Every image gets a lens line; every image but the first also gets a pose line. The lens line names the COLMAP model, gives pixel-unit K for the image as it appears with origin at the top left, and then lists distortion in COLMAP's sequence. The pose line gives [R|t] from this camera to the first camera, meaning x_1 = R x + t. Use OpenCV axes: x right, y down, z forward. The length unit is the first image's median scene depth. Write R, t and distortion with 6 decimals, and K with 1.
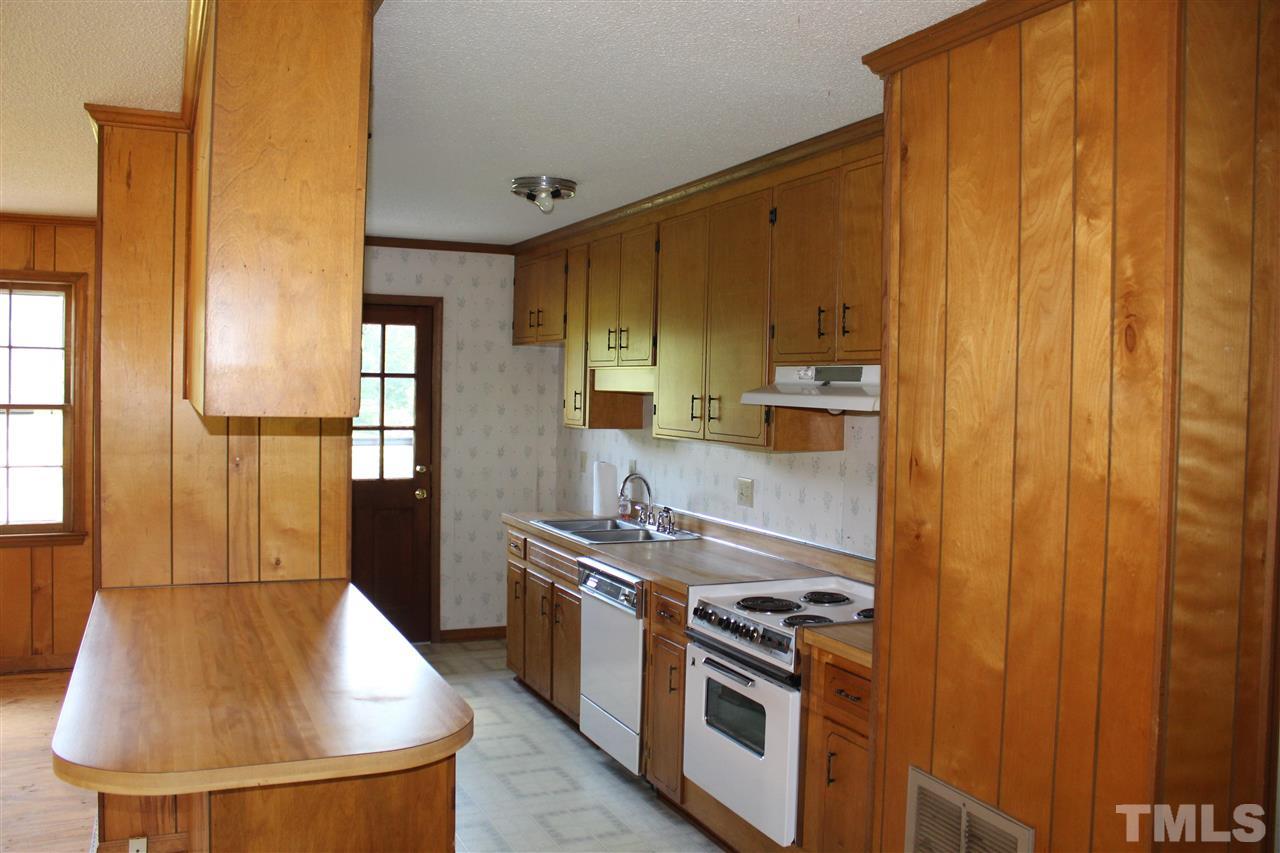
lens RADIAL K [[1061.2, 0, 637.0], [0, 1061.2, 424.5], [0, 0, 1]] dist [-0.088752, 0.031542]
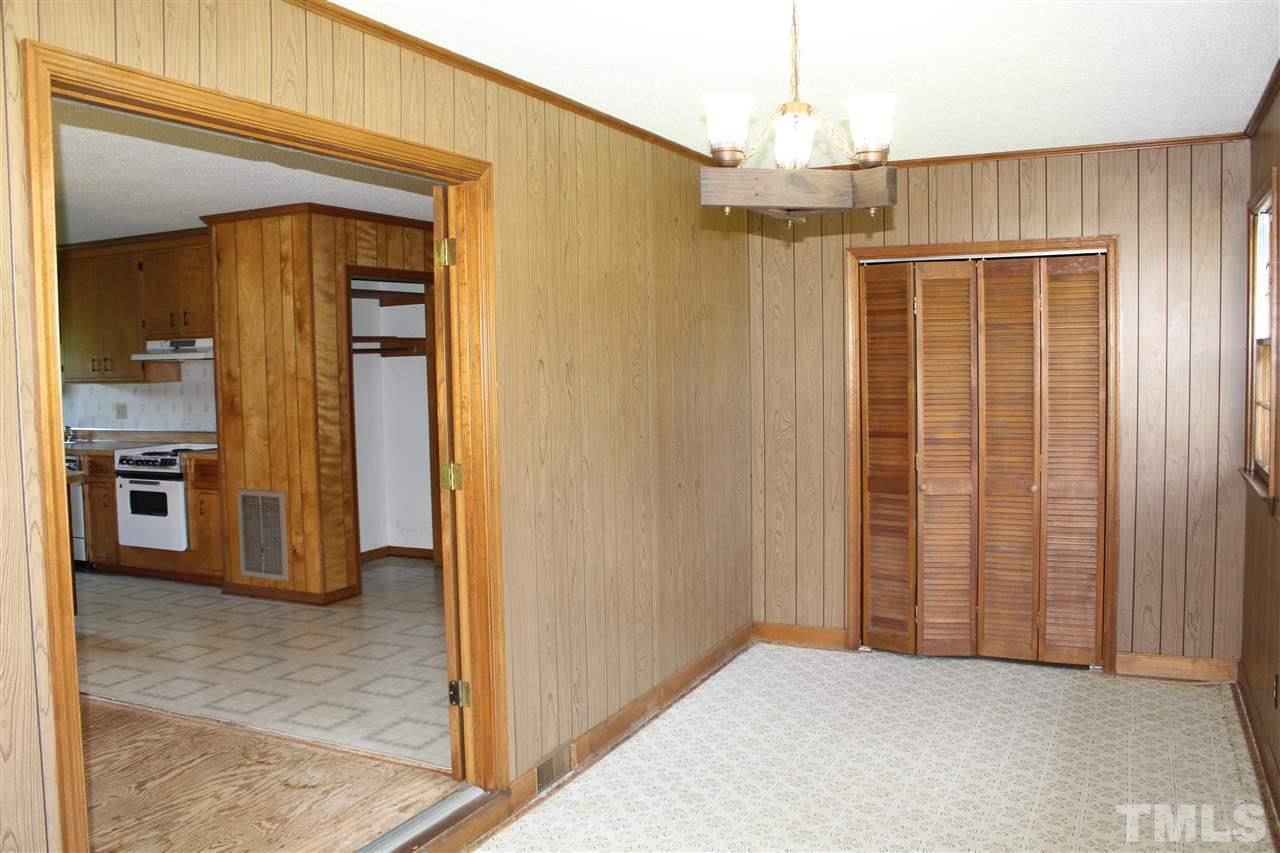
lens RADIAL K [[1061.2, 0, 633.0], [0, 1061.2, 421.8], [0, 0, 1]] dist [-0.088752, 0.031542]
pose [[0.771335, -0.076452, 0.631820, -0.554910], [0.059478, 0.997073, 0.048038, 0.077504], [-0.633644, 0.000526, 0.773625, -1.486450]]
